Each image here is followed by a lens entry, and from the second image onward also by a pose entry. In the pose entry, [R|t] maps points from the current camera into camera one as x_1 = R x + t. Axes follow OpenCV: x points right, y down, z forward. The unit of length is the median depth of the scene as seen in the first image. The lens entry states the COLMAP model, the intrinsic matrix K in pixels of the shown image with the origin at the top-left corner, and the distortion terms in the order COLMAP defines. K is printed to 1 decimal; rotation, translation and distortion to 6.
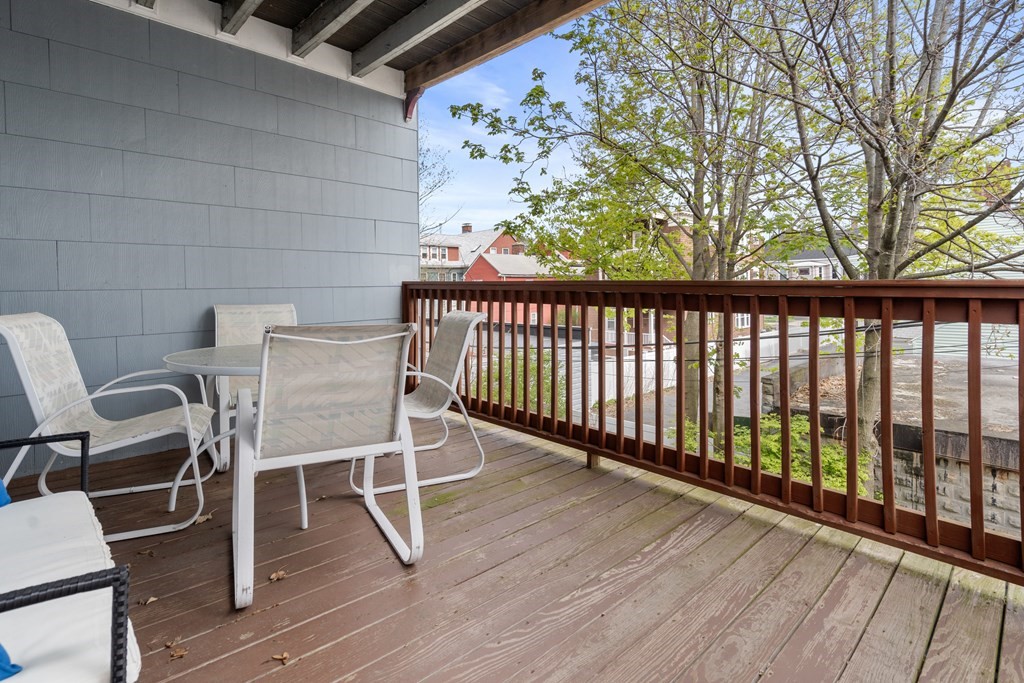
lens RADIAL K [[509.1, 0, 513.1], [0, 509.1, 282.4], [0, 0, 1]] dist [-0.001678, -0.000462]
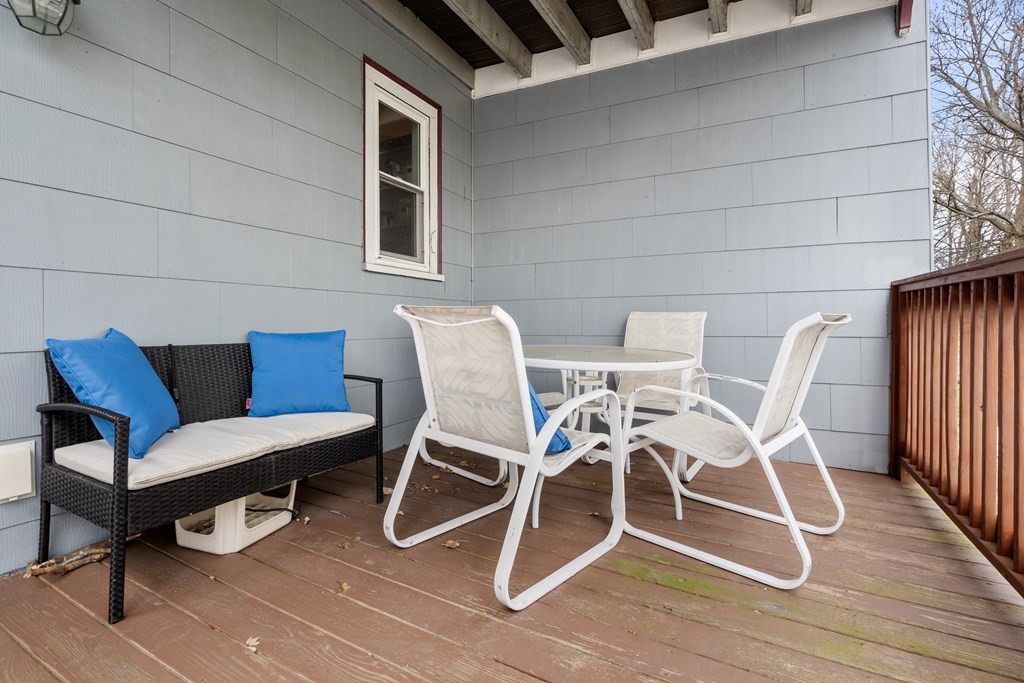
lens RADIAL K [[482.7, 0, 510.8], [0, 482.7, 324.2], [0, 0, 1]] dist [0.000063, 0.000334]
pose [[0.314683, 0.010429, -0.949139, 0.317129], [0.004328, 0.999913, 0.012422, 0.060250], [0.949187, -0.008017, 0.314611, 0.470012]]
